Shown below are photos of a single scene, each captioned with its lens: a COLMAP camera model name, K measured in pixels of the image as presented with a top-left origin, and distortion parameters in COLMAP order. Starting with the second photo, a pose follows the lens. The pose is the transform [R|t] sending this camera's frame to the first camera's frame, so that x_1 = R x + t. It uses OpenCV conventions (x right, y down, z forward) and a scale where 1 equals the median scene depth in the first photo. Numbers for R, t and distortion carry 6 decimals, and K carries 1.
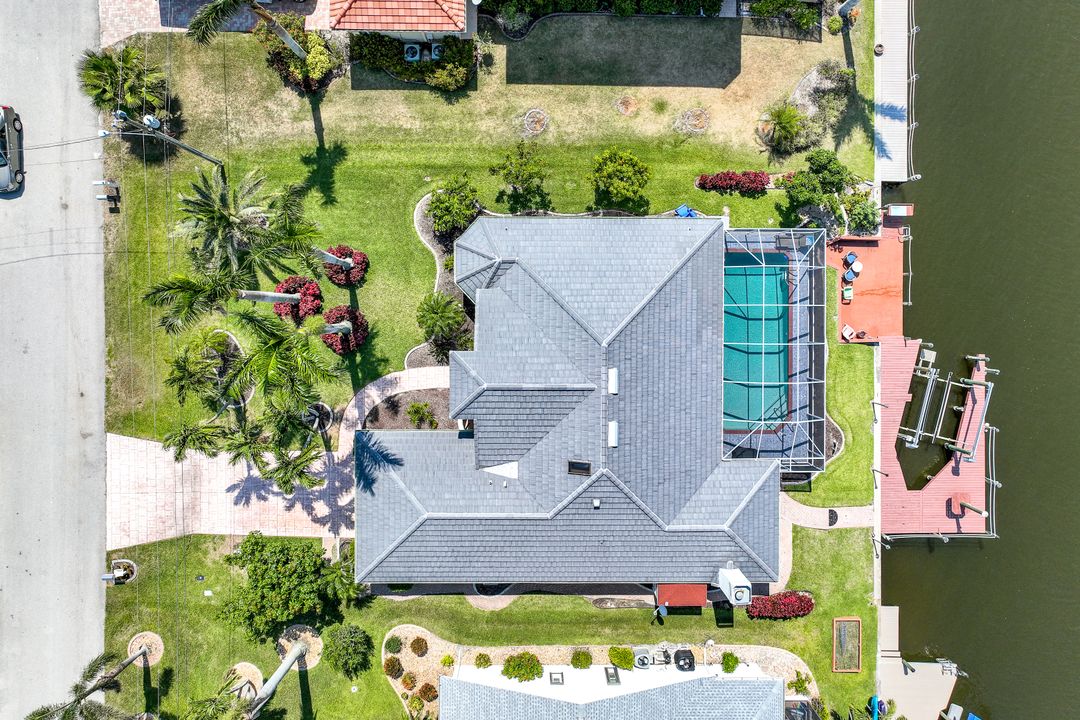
lens RADIAL K [[771.3, 0, 539.0], [0, 771.3, 324.4], [0, 0, 1]] dist [0.001059, 0.002445]
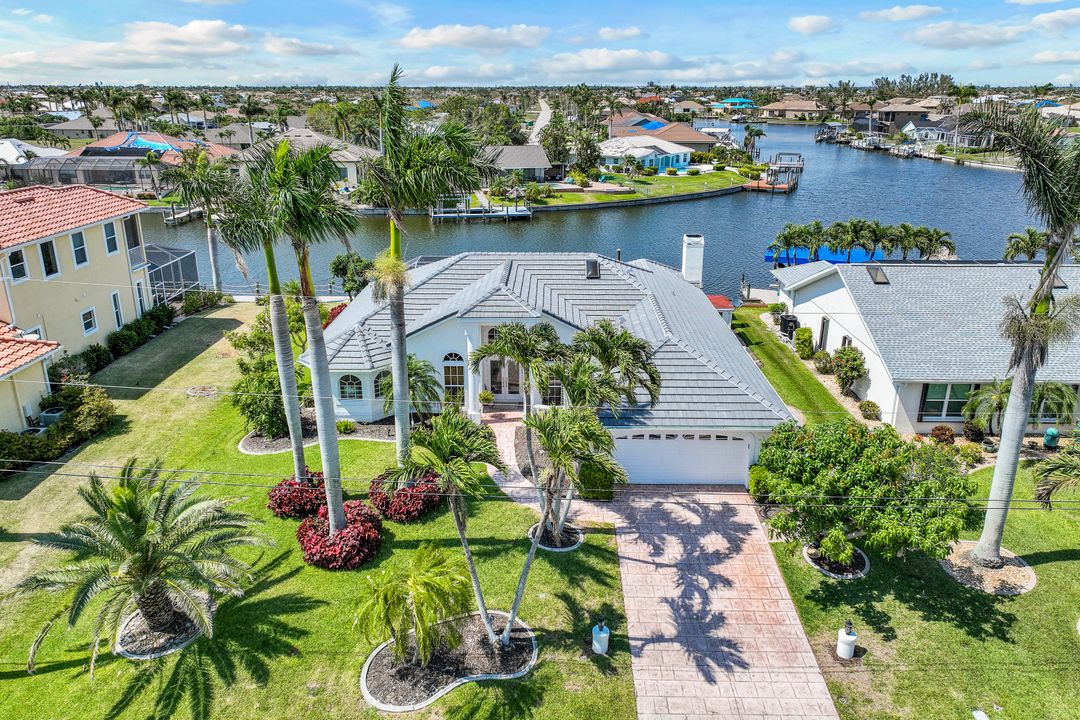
lens RADIAL K [[771.3, 0, 539.0], [0, 771.3, 324.4], [0, 0, 1]] dist [0.001059, 0.002445]
pose [[0.013365, -0.306227, 0.951865, -0.772050], [0.999848, -0.006591, -0.016159, 0.121016], [0.011222, 0.951936, 0.306092, 0.672926]]
